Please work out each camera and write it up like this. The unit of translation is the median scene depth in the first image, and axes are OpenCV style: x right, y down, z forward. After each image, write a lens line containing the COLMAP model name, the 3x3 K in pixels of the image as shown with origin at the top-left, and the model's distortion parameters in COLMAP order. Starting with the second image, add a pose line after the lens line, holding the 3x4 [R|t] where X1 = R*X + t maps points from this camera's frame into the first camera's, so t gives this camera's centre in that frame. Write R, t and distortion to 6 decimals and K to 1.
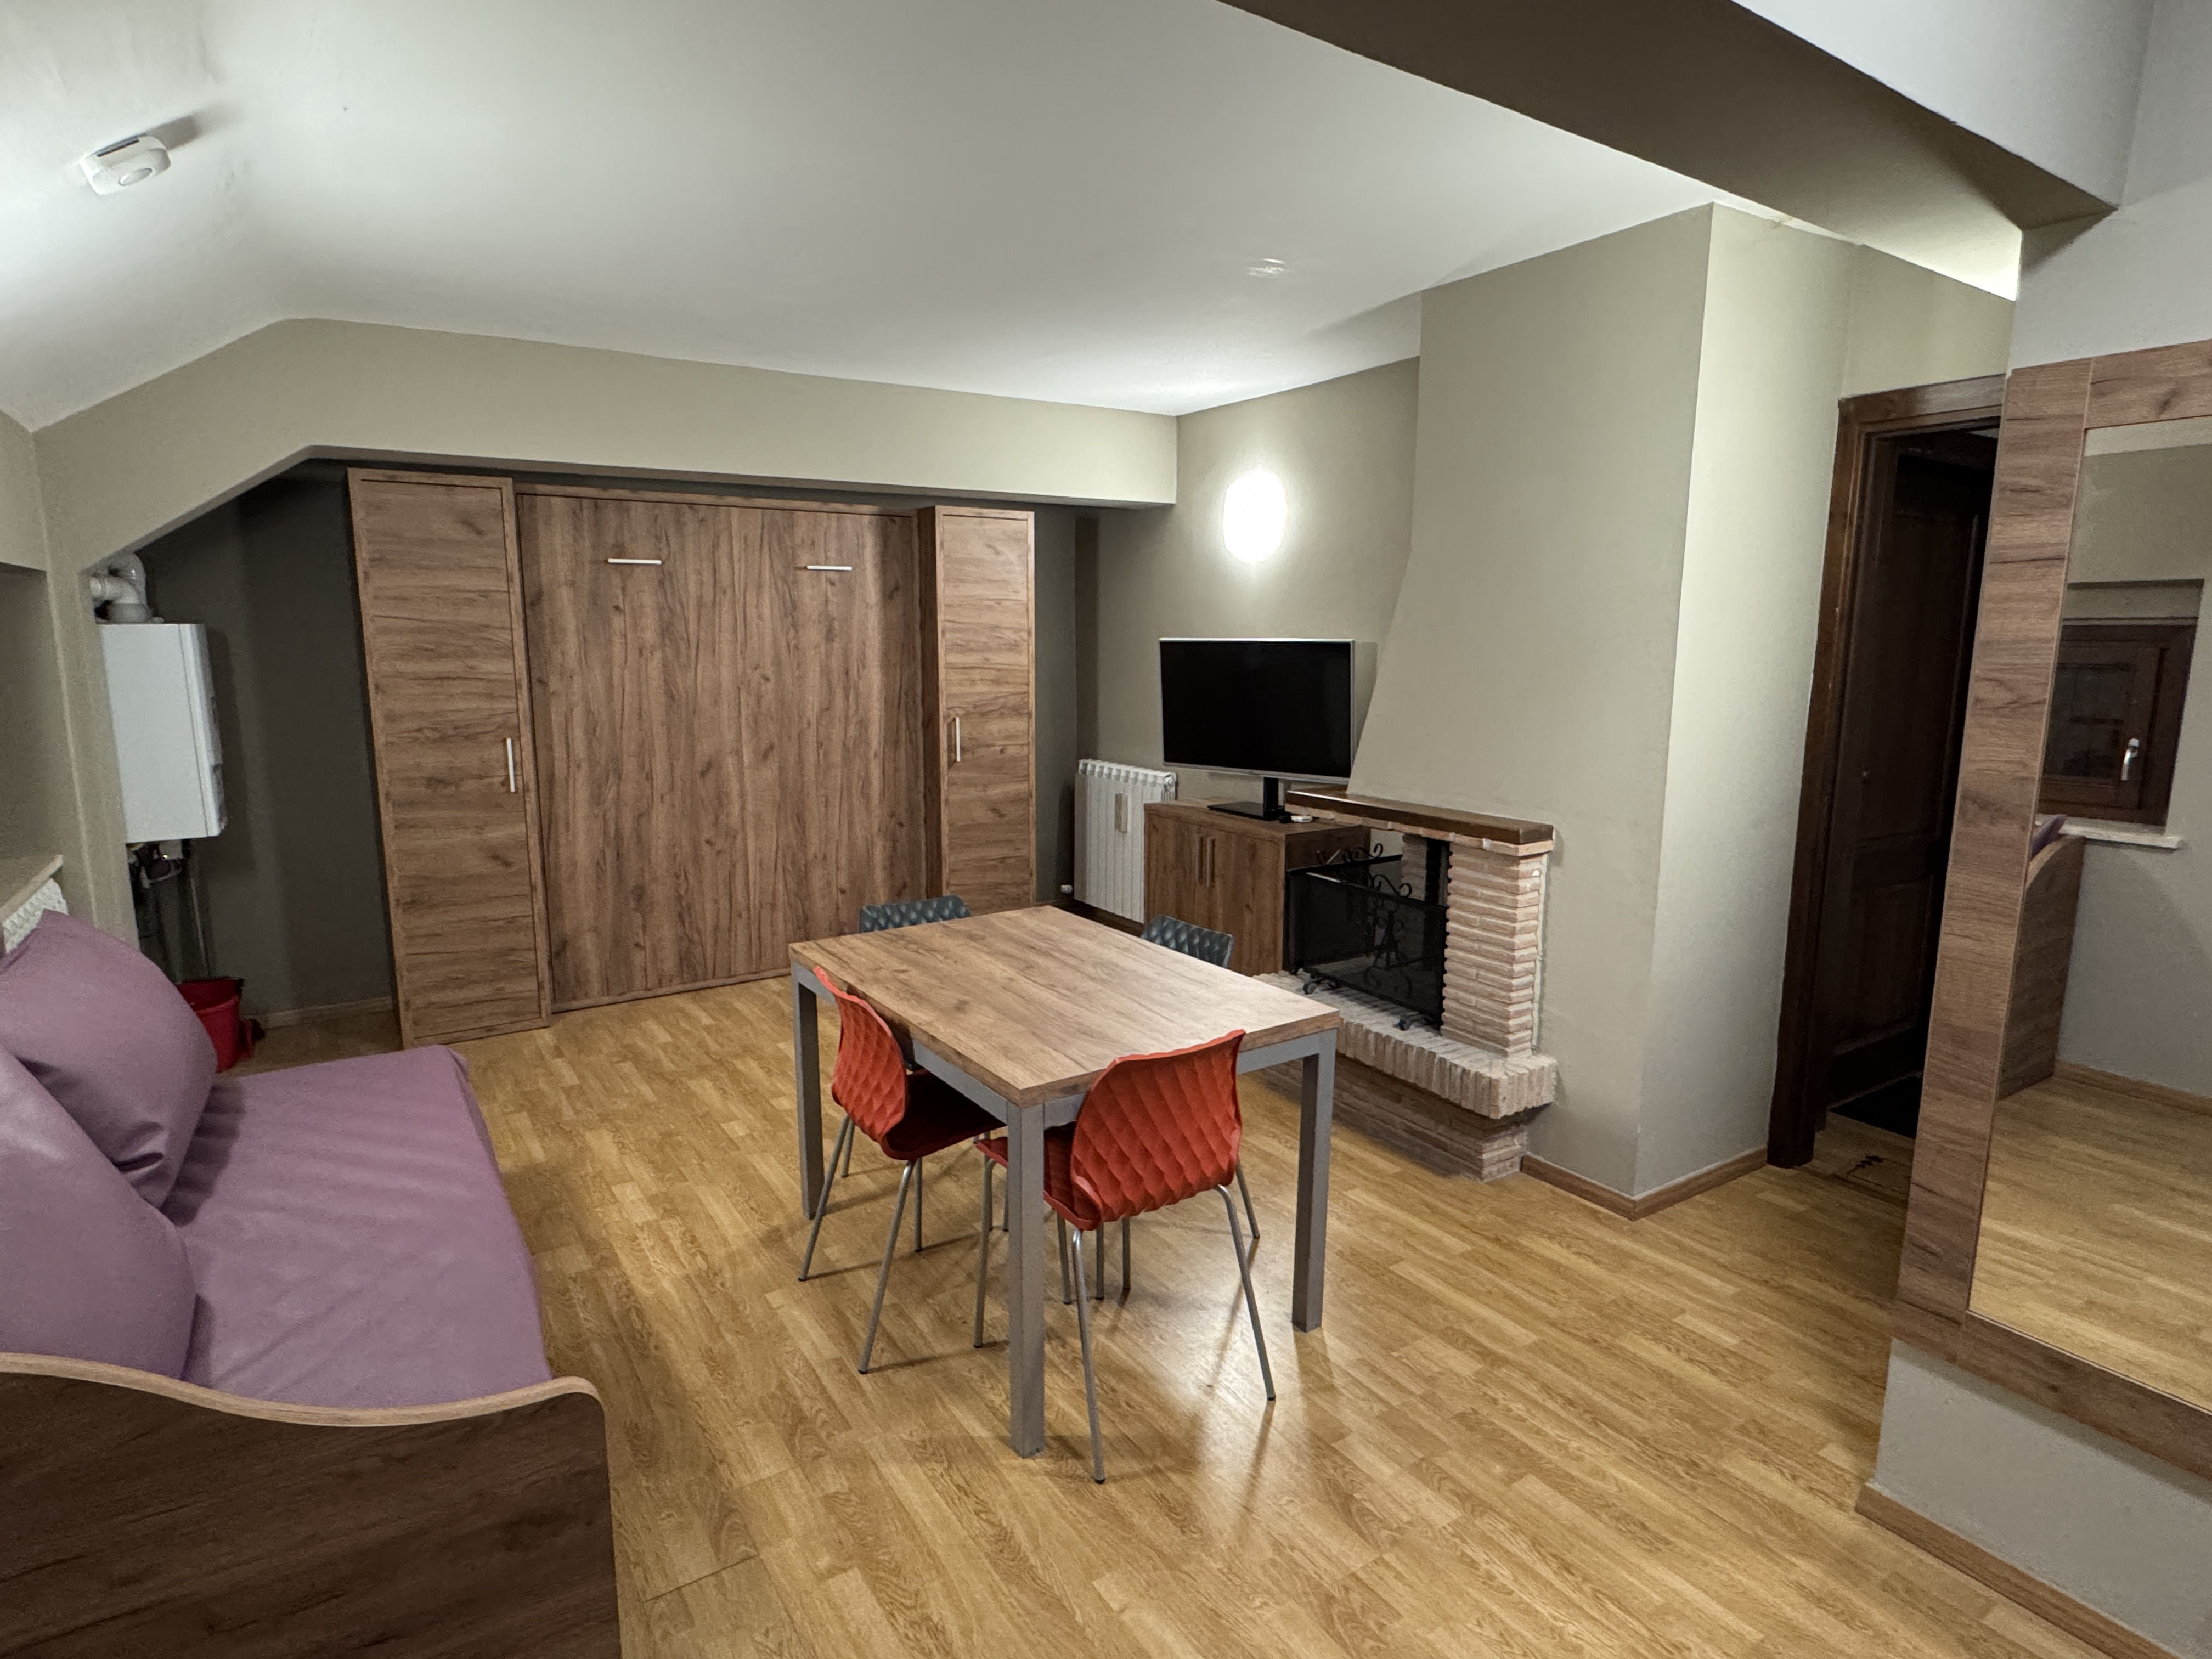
lens RADIAL K [[1181.6, 0, 1100.3], [0, 1181.6, 827.4], [0, 0, 1]] dist [-0.001642, 0.000664]
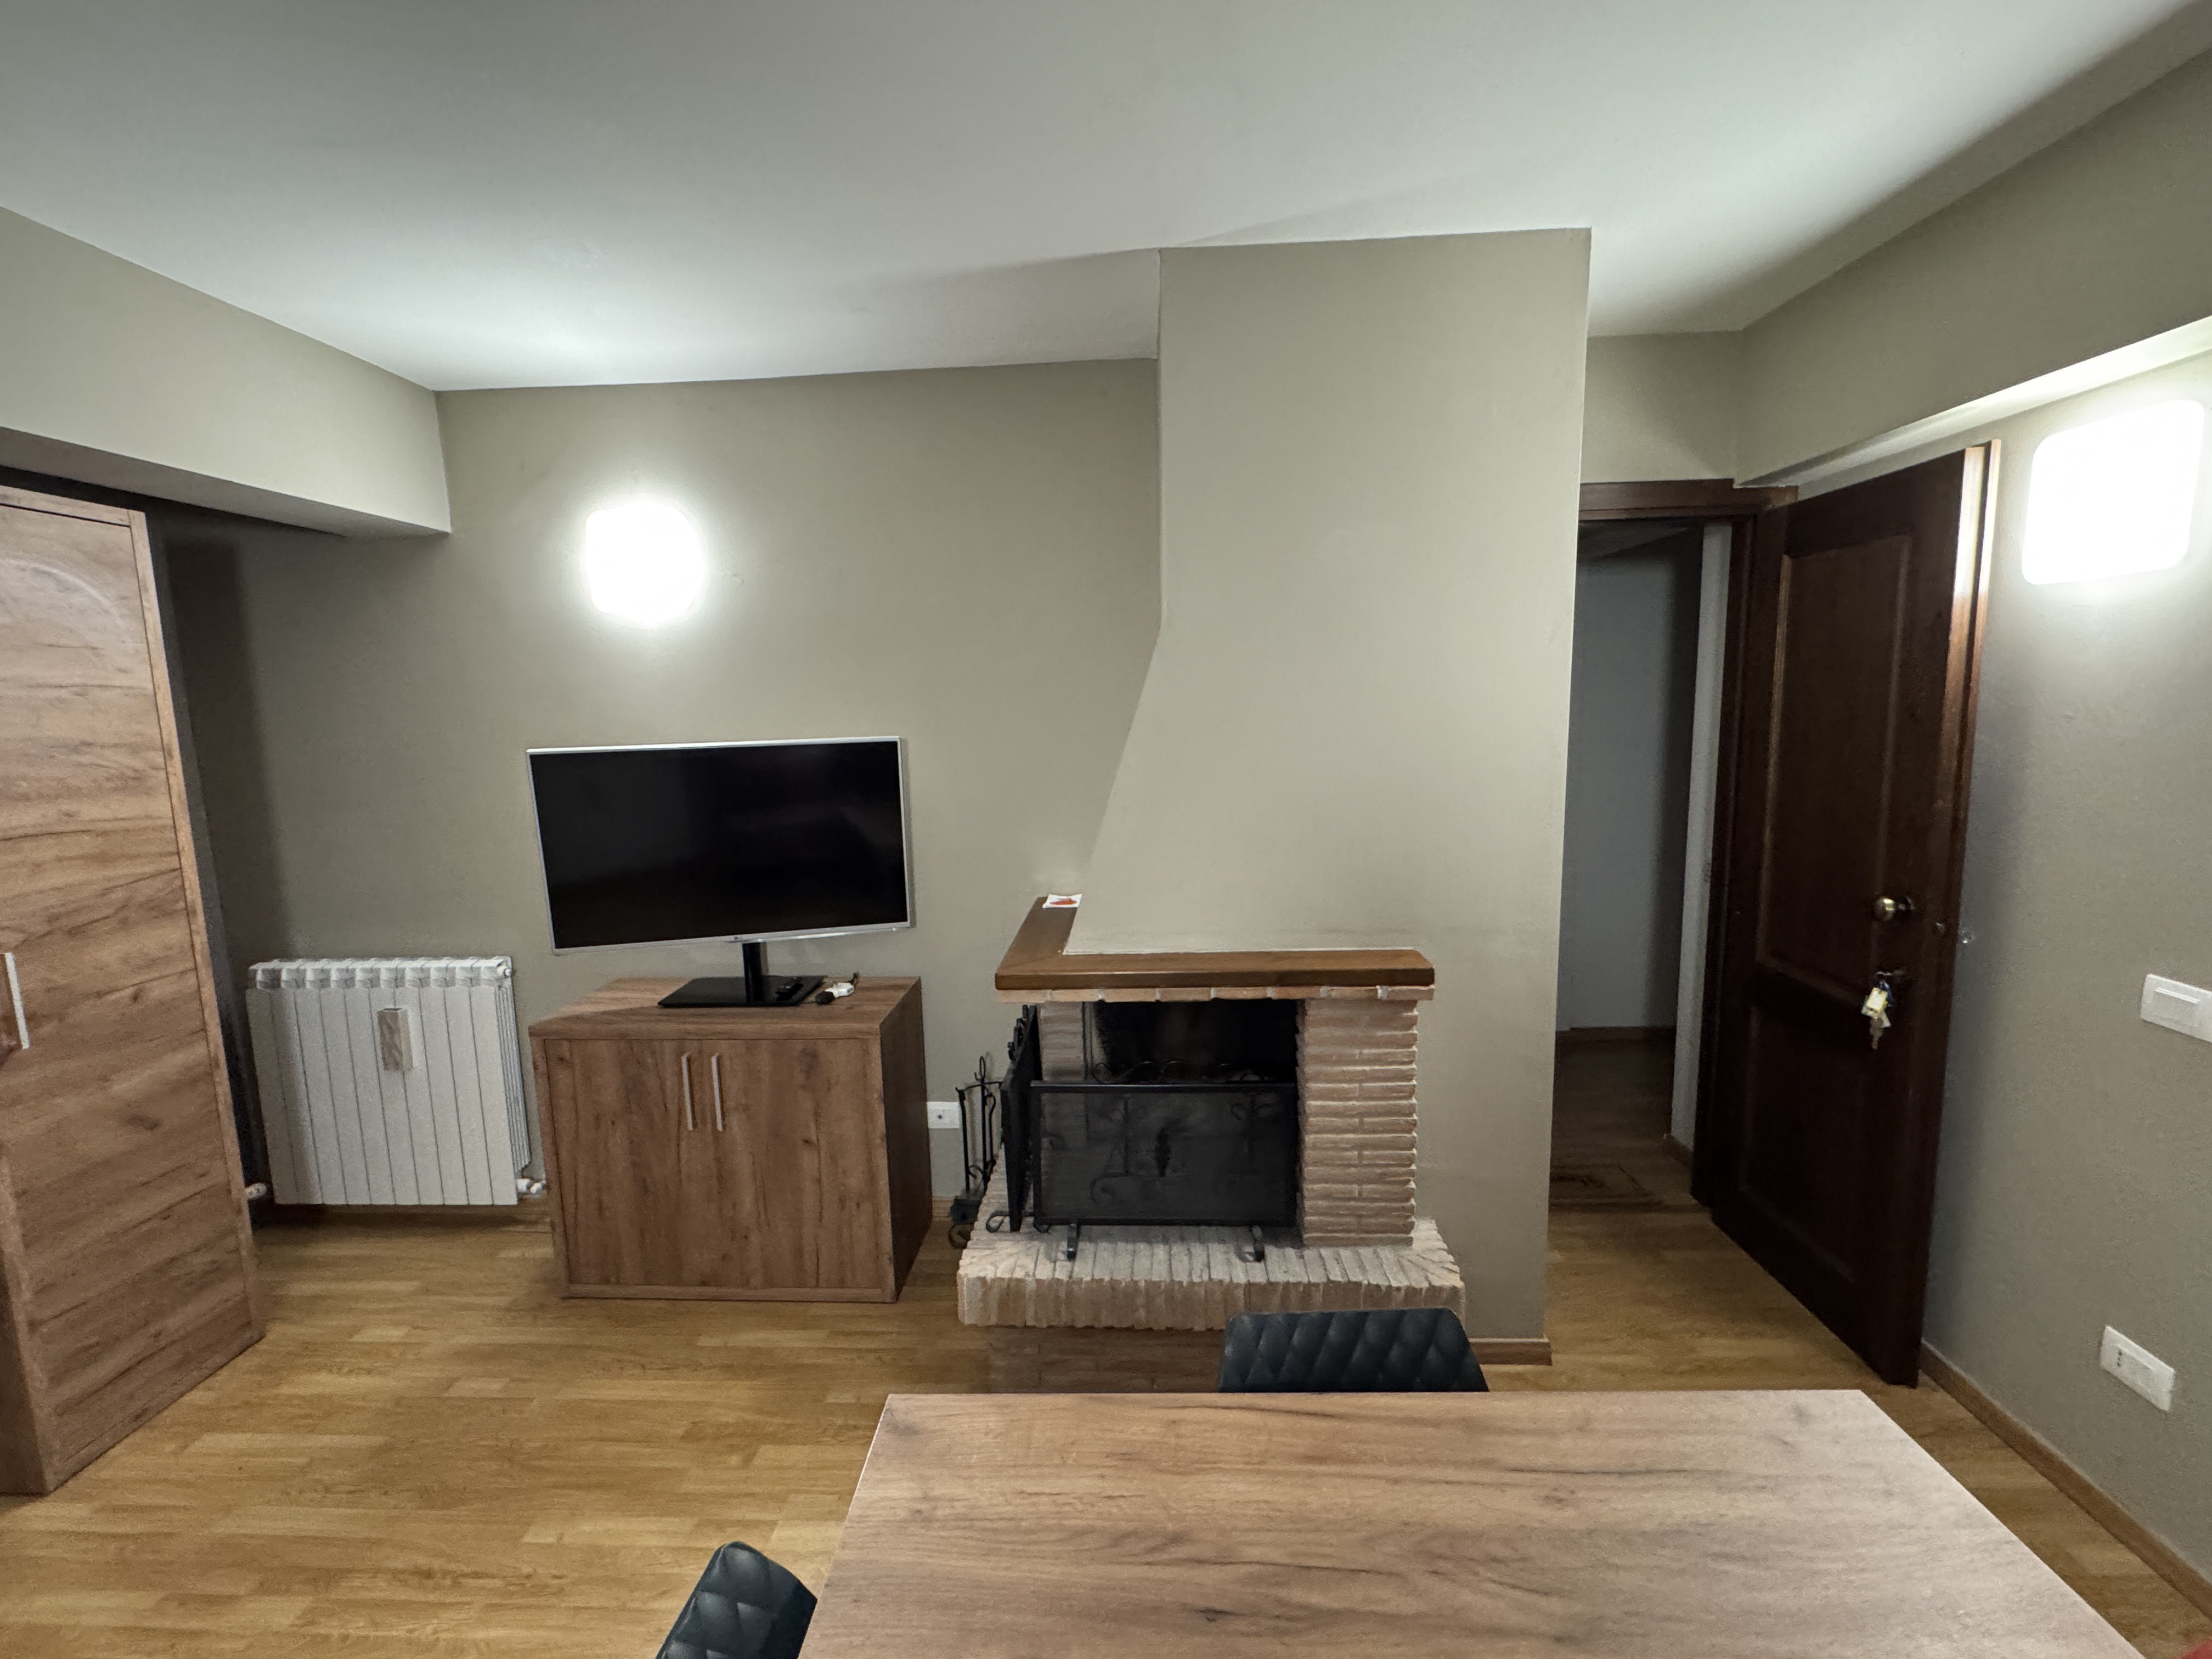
lens RADIAL K [[944.7, 0, 1096.9], [0, 944.7, 824.6], [0, 0, 1]] dist [-0.000479, 0.000119]
pose [[0.585989, -0.121398, 0.801173, -0.177240], [0.159466, 0.986656, 0.032868, -0.096940], [-0.794473, 0.108500, 0.597529, 0.515422]]
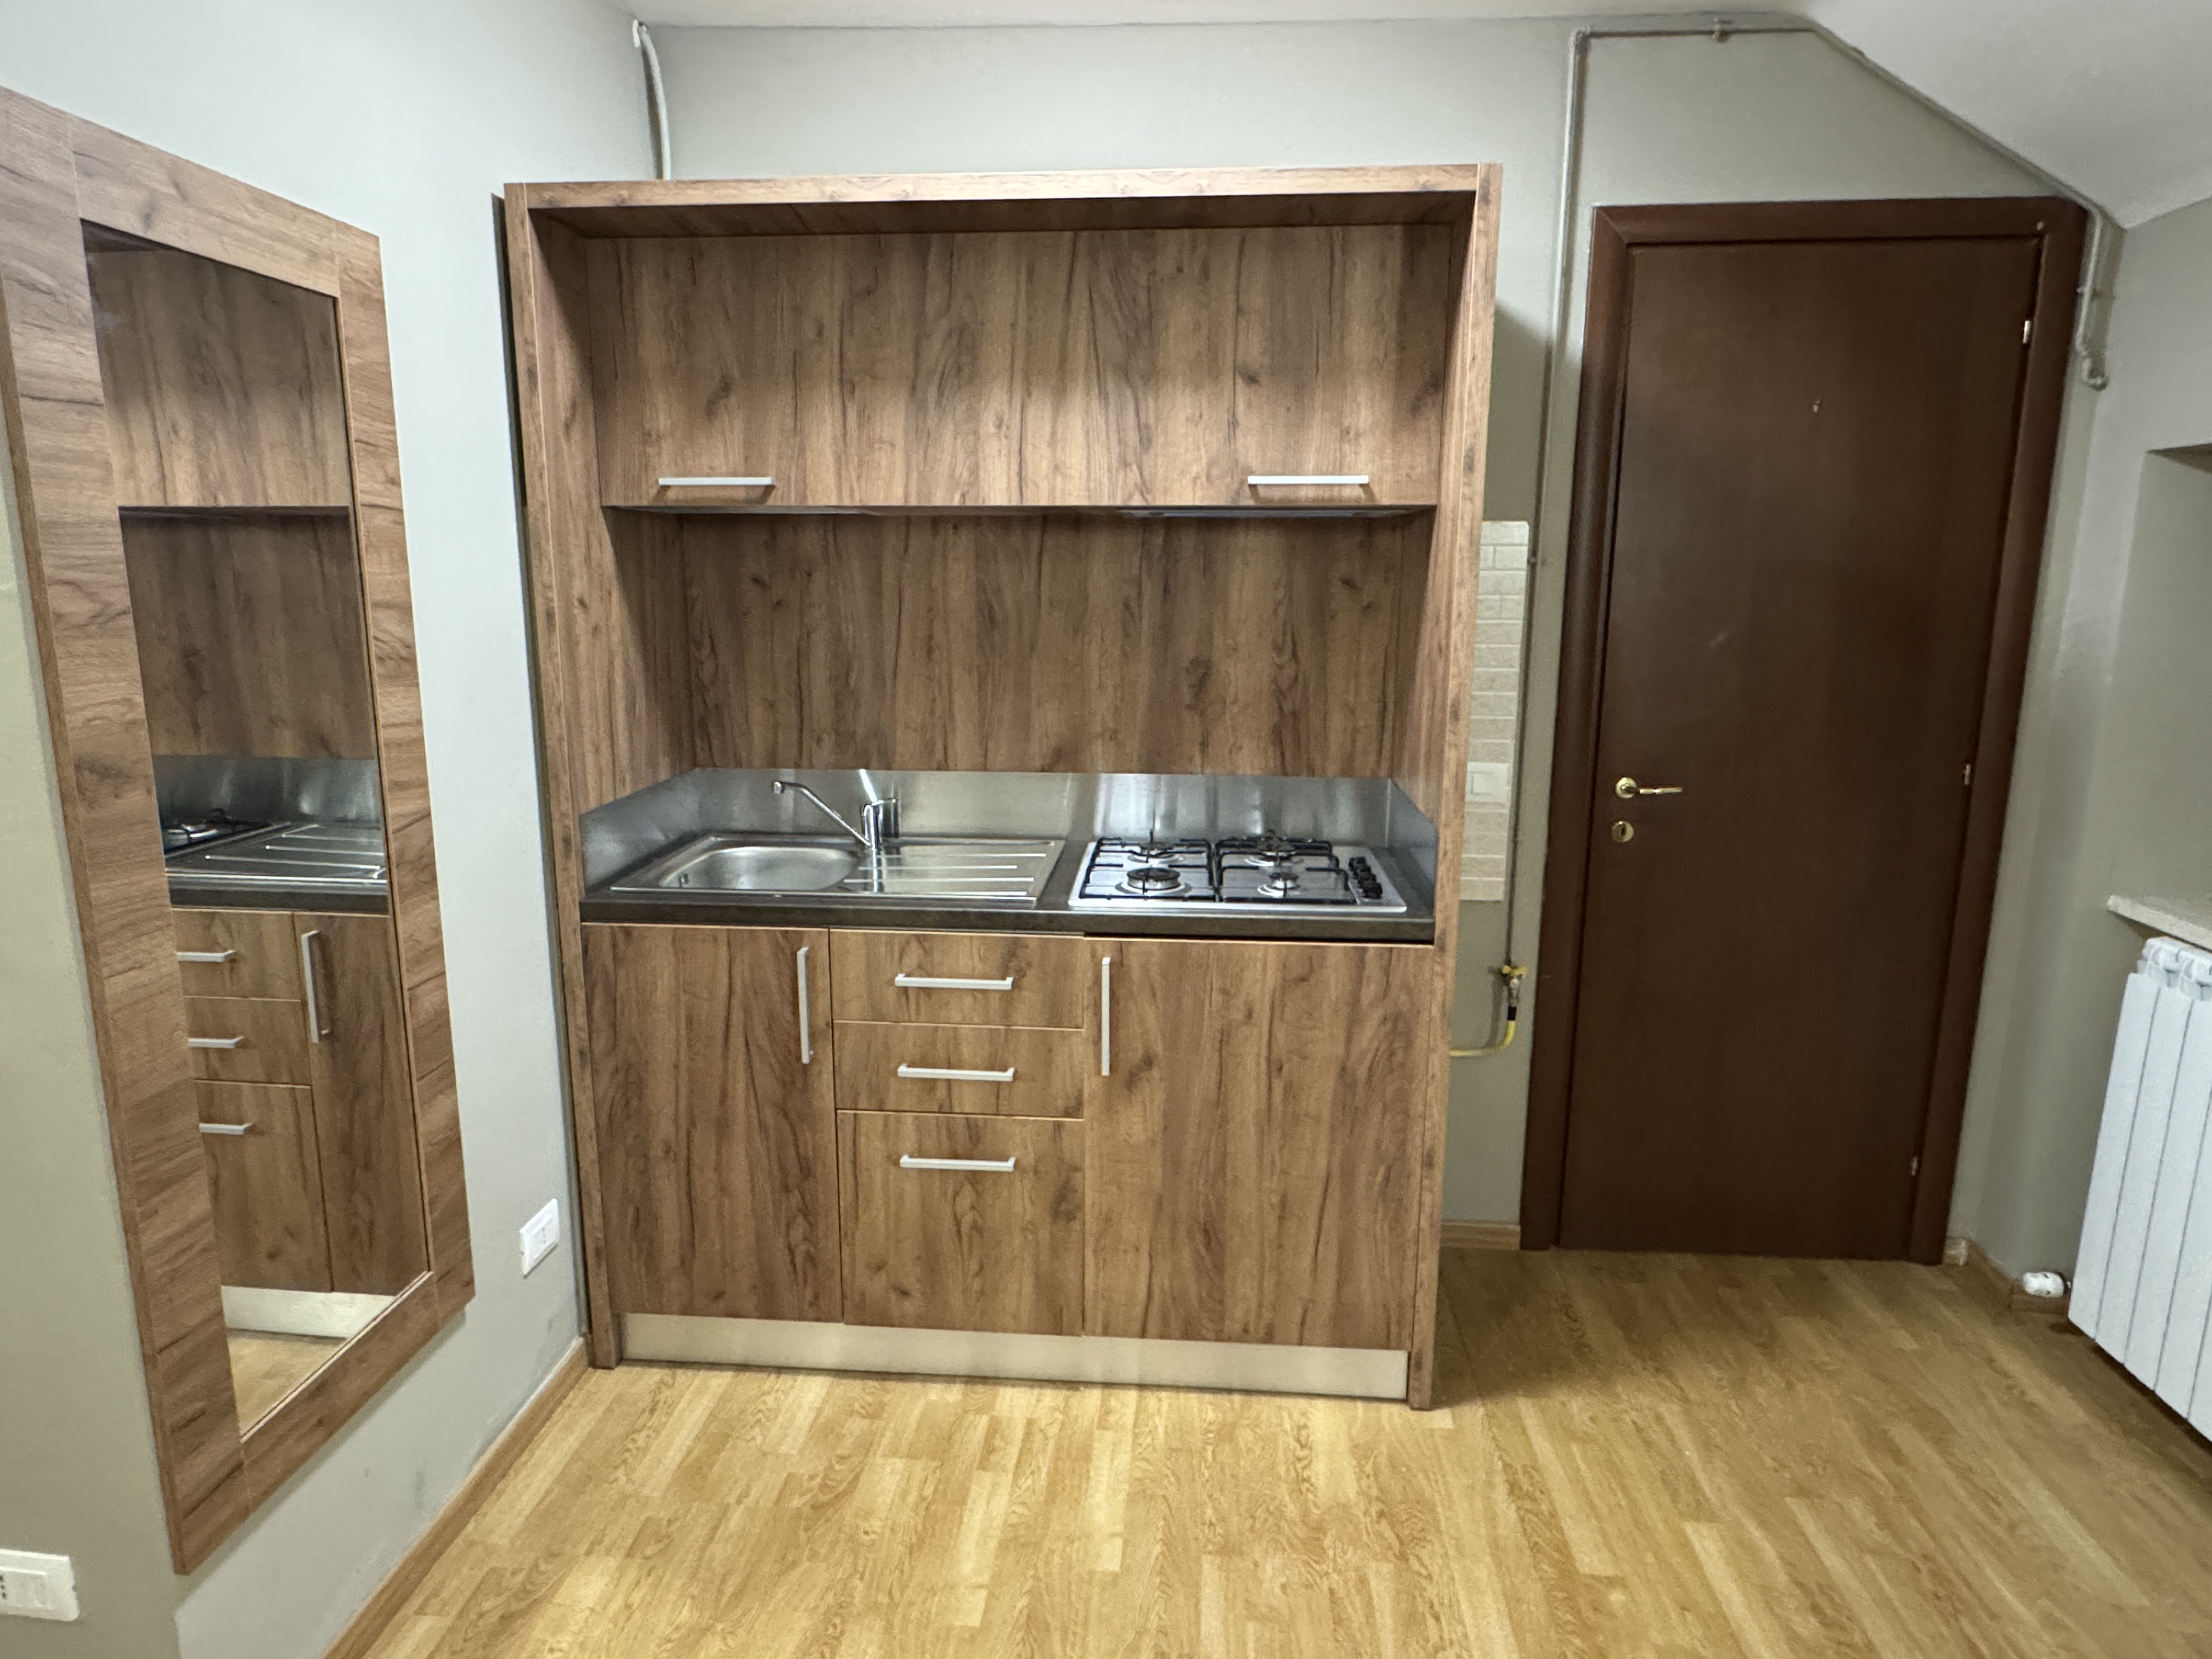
lens RADIAL K [[1301.4, 0, 1087.4], [0, 1301.4, 823.7], [0, 0, 1]] dist [-0.004071, -0.000173]
pose [[-0.782765, -0.123207, 0.609999, -0.051312], [0.098260, 0.943441, 0.316646, -0.063608], [-0.614511, 0.307798, -0.726386, 0.452070]]
